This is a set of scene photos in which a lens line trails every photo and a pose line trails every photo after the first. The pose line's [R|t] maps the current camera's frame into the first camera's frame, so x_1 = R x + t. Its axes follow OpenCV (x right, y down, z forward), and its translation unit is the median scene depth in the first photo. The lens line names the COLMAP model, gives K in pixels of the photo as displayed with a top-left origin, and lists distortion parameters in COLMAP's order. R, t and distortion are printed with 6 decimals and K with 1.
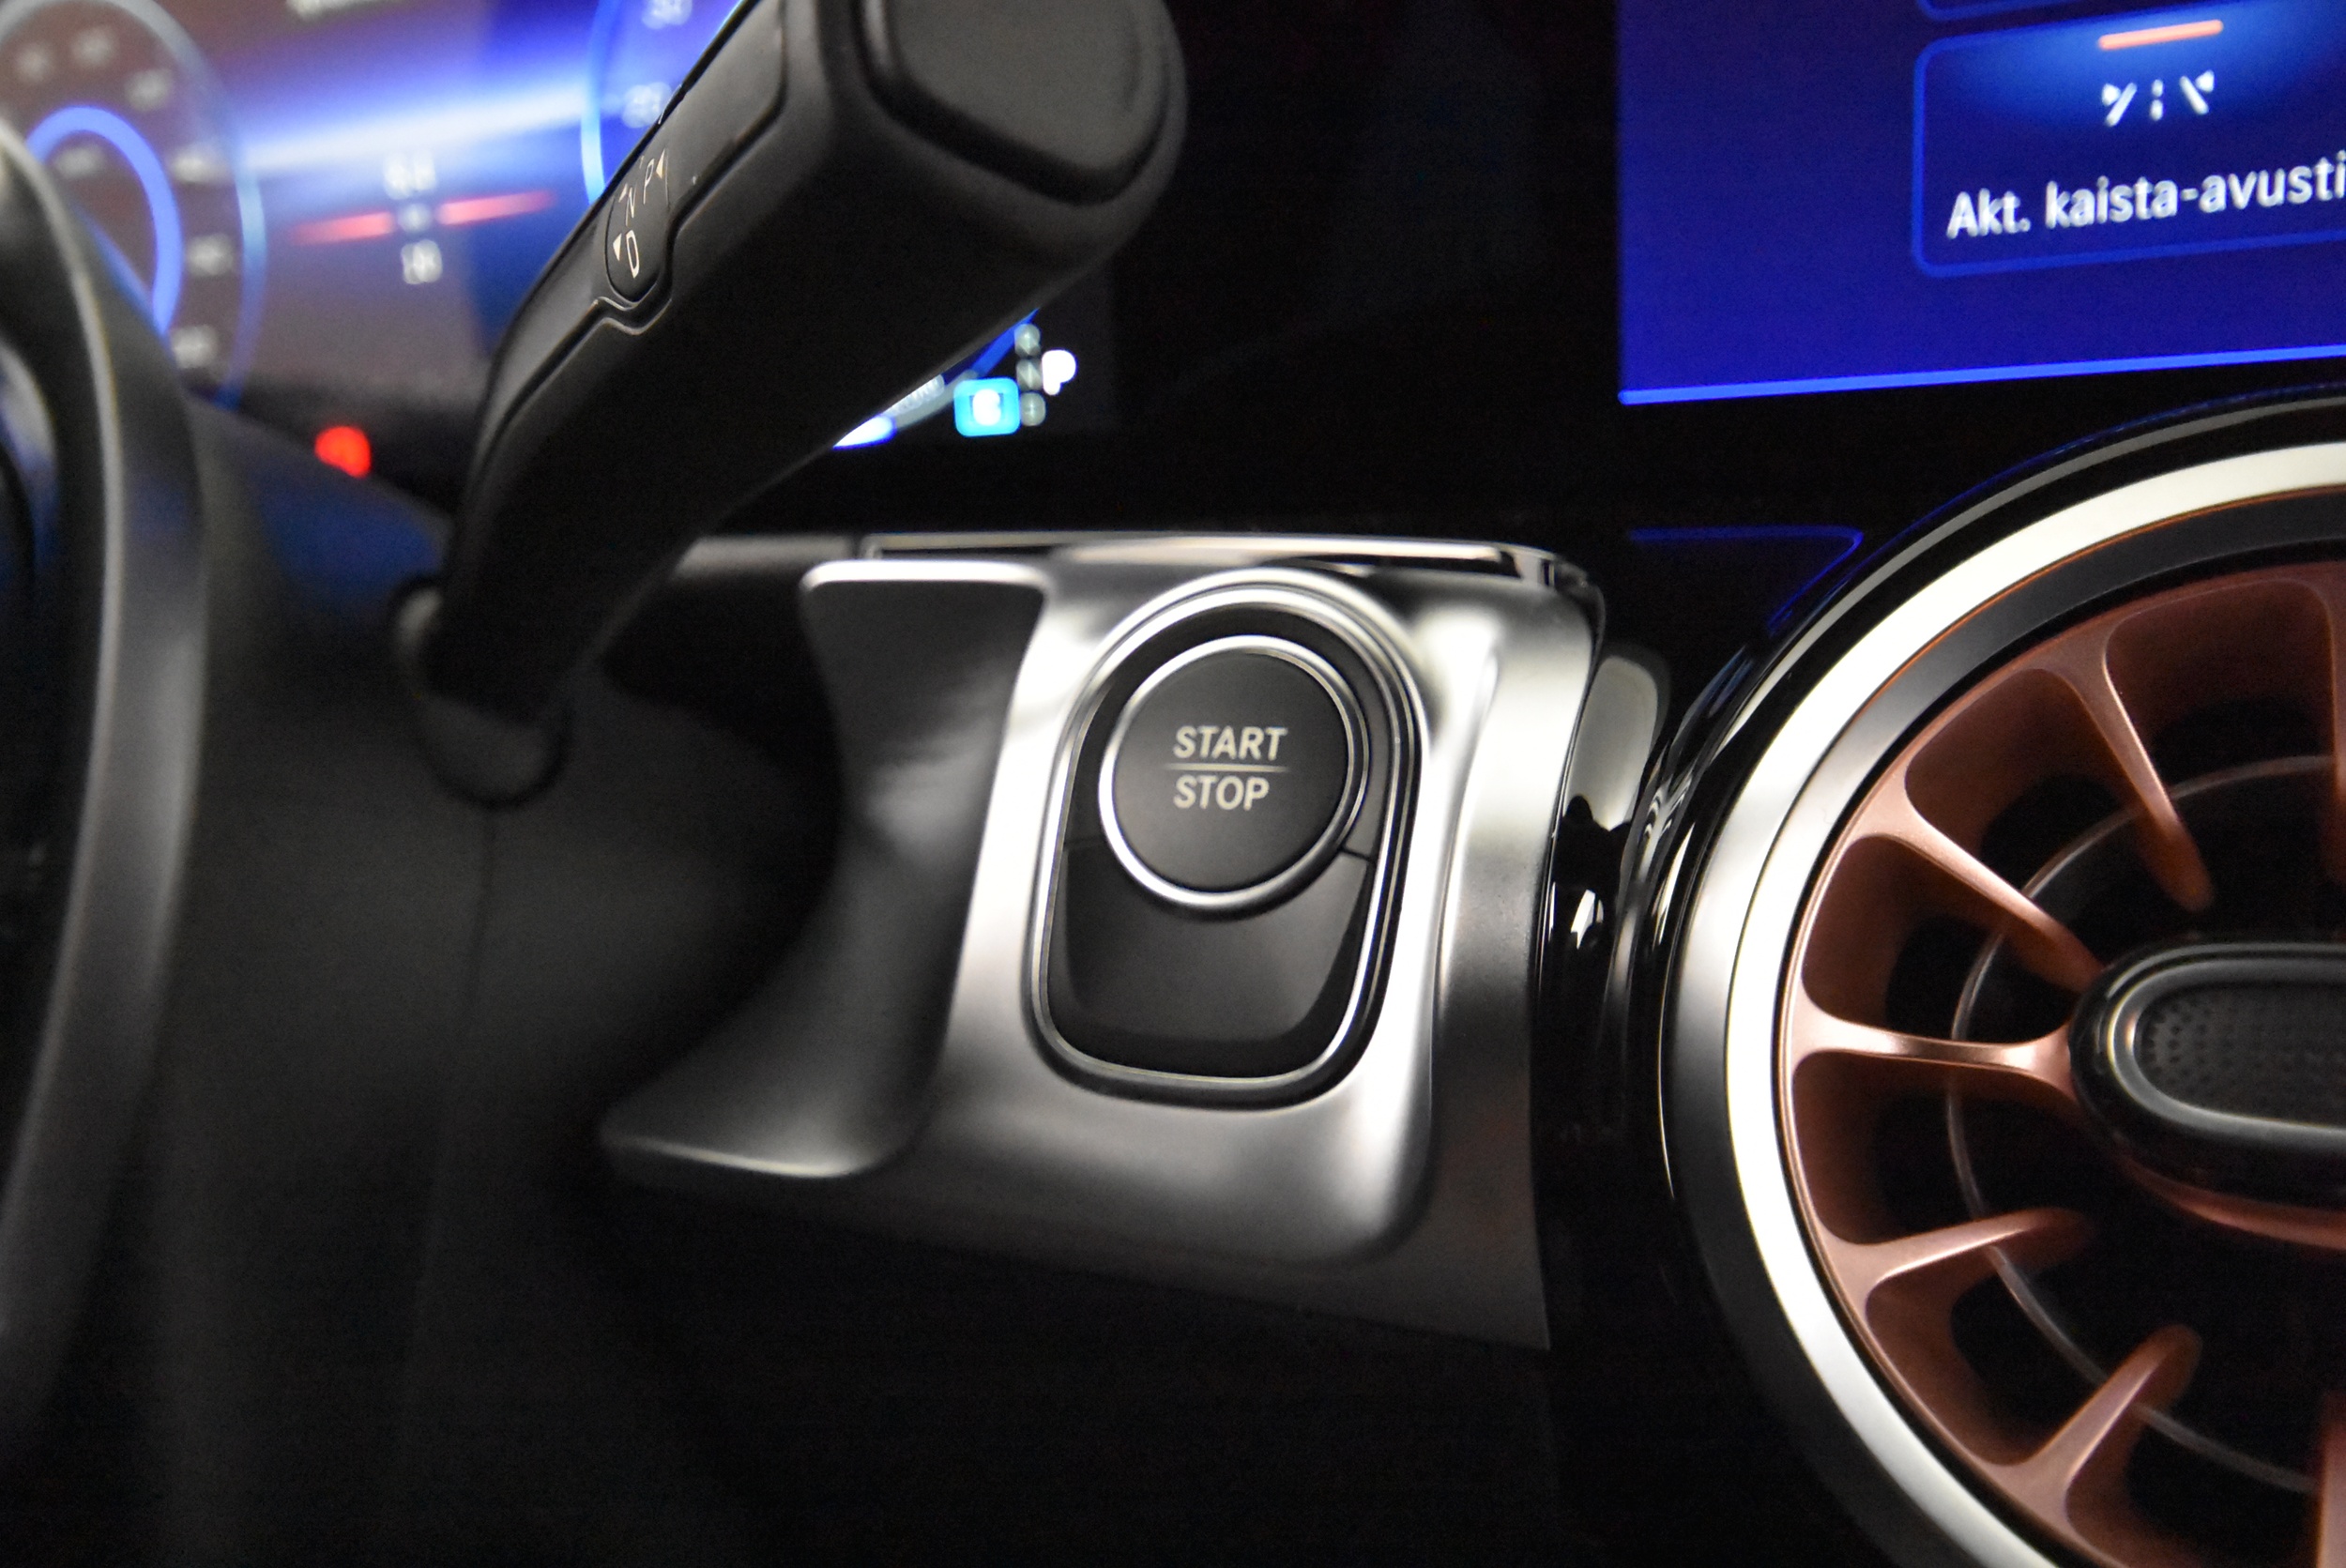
lens RADIAL K [[1779.9, 0, 1186.8], [0, 1779.9, 788.9], [0, 0, 1]] dist [0.005459, 0.008607]
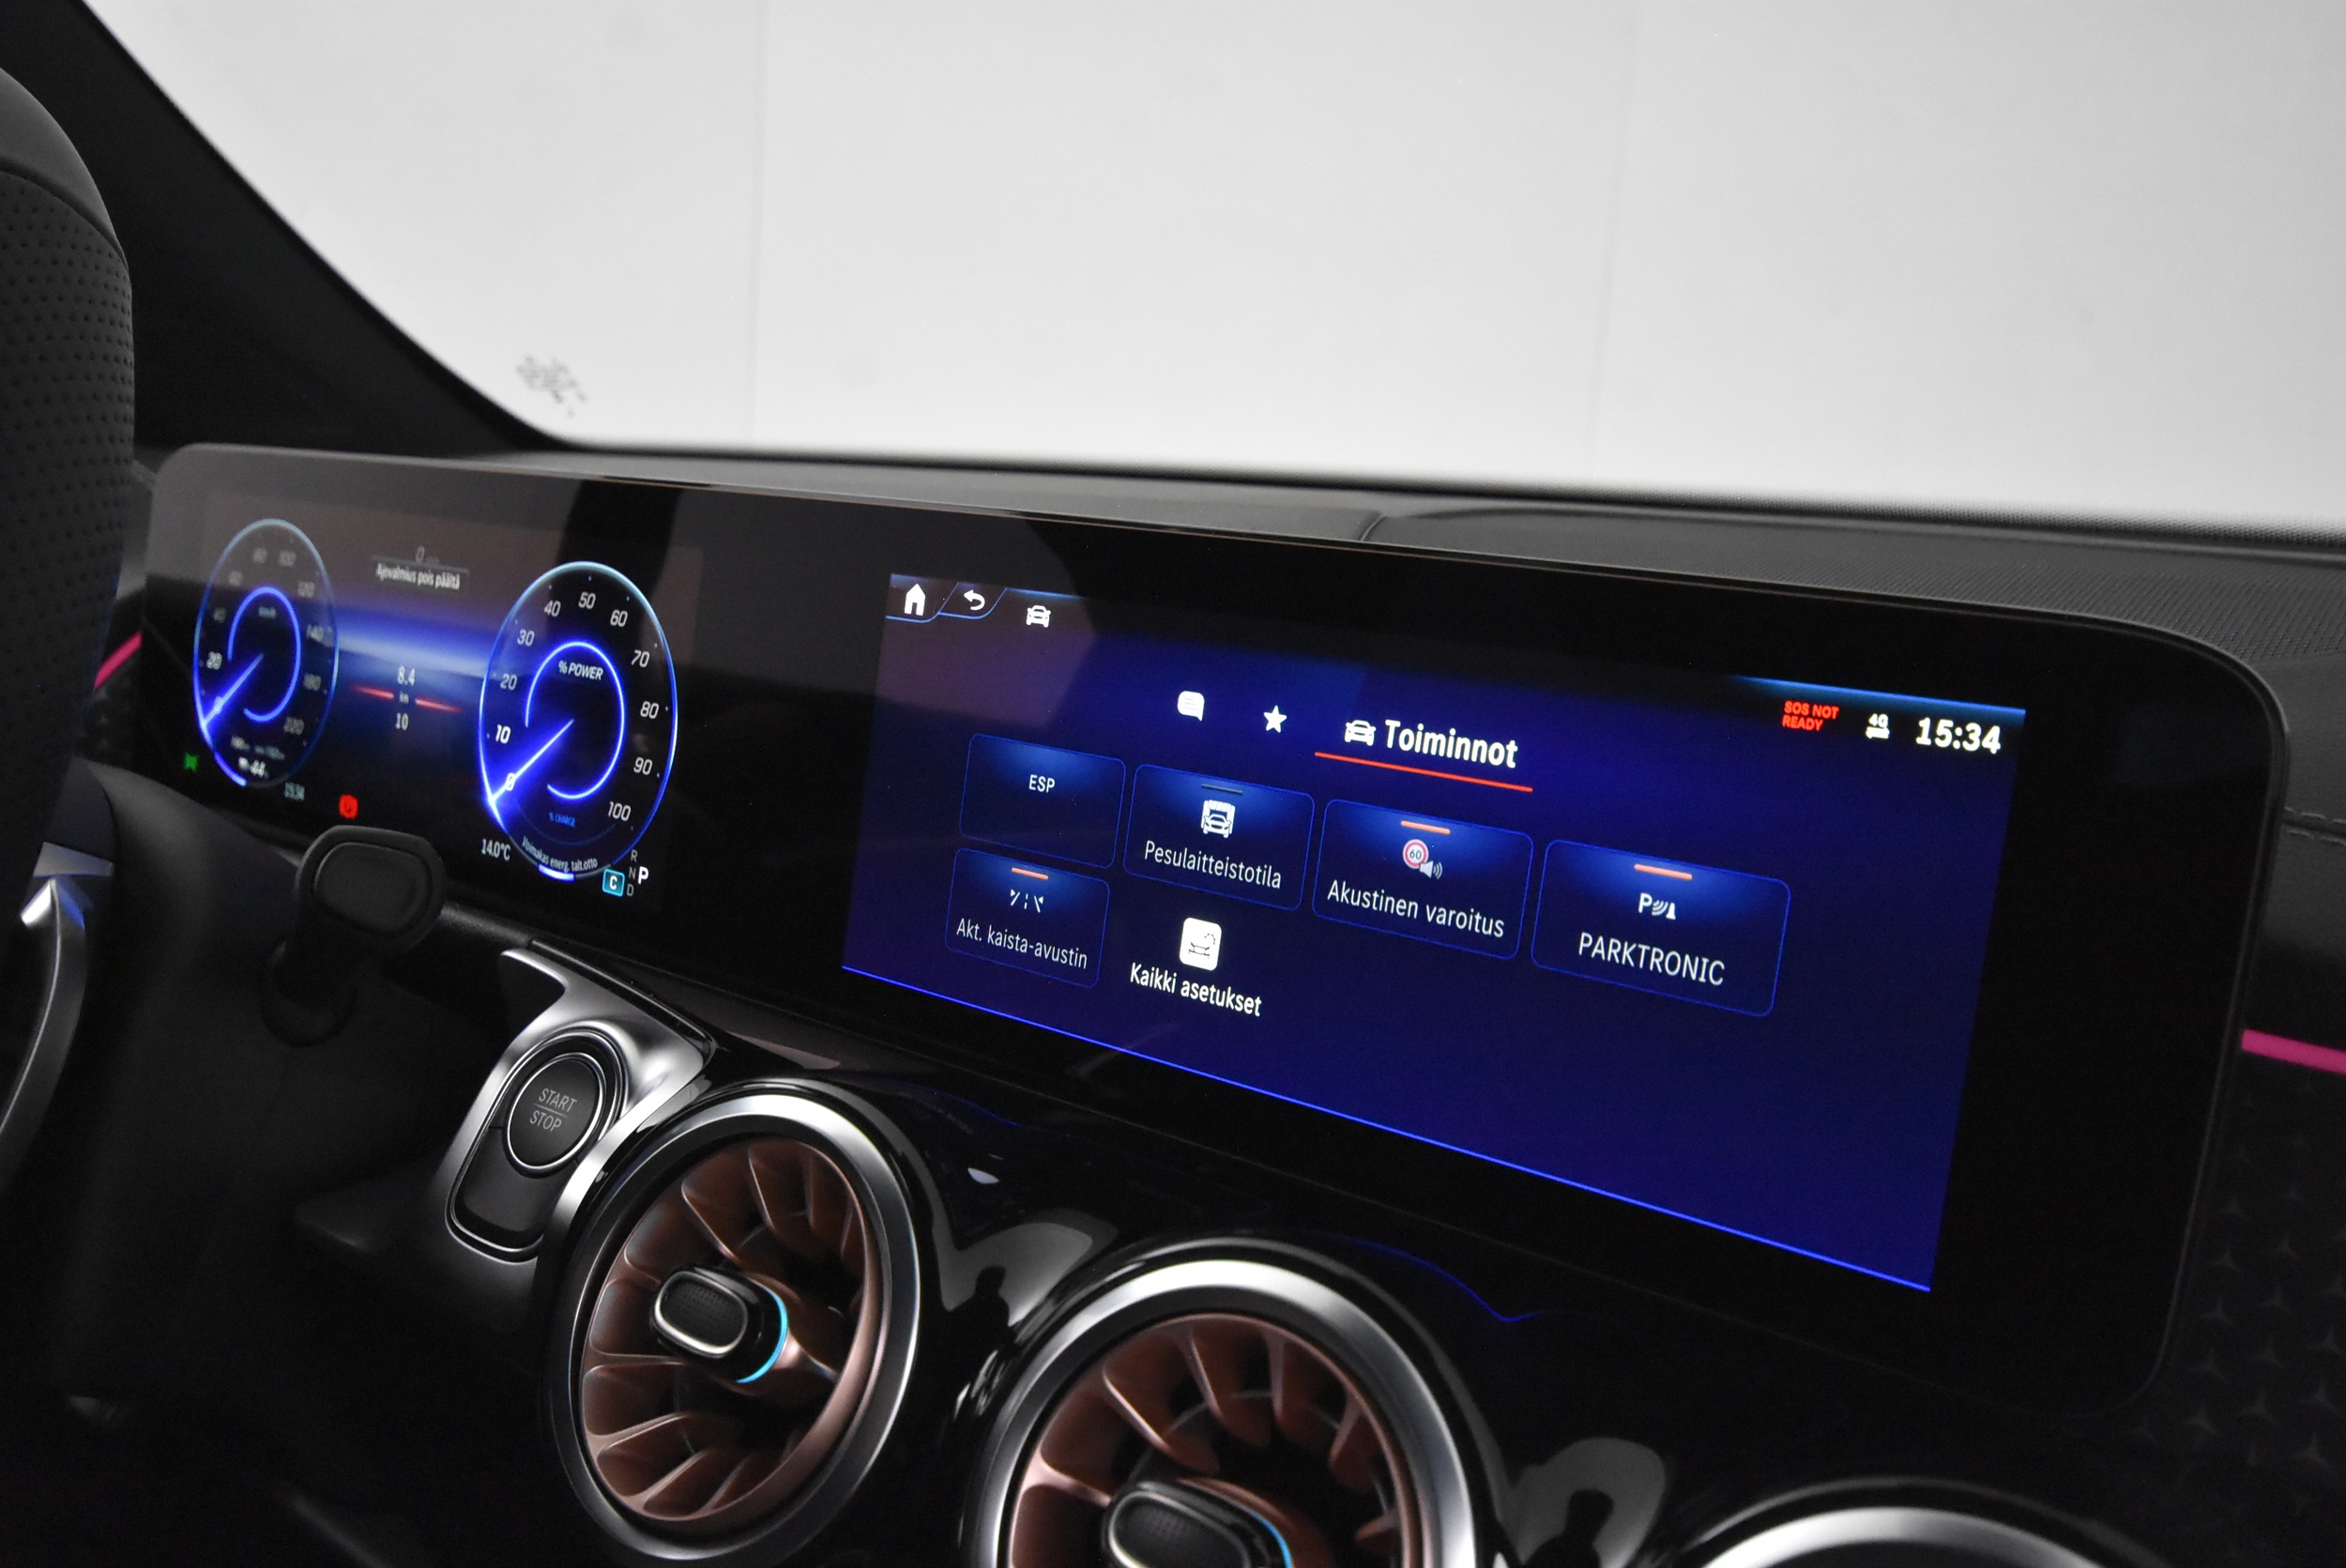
lens RADIAL K [[1779.9, 0, 1149.1], [0, 1779.9, 791.7], [0, 0, 1]] dist [0.005459, 0.008607]
pose [[0.969625, 0.191855, -0.151718, 0.809438], [-0.207832, 0.973297, -0.097465, -0.273312], [0.128968, 0.126036, 0.983607, -0.926725]]
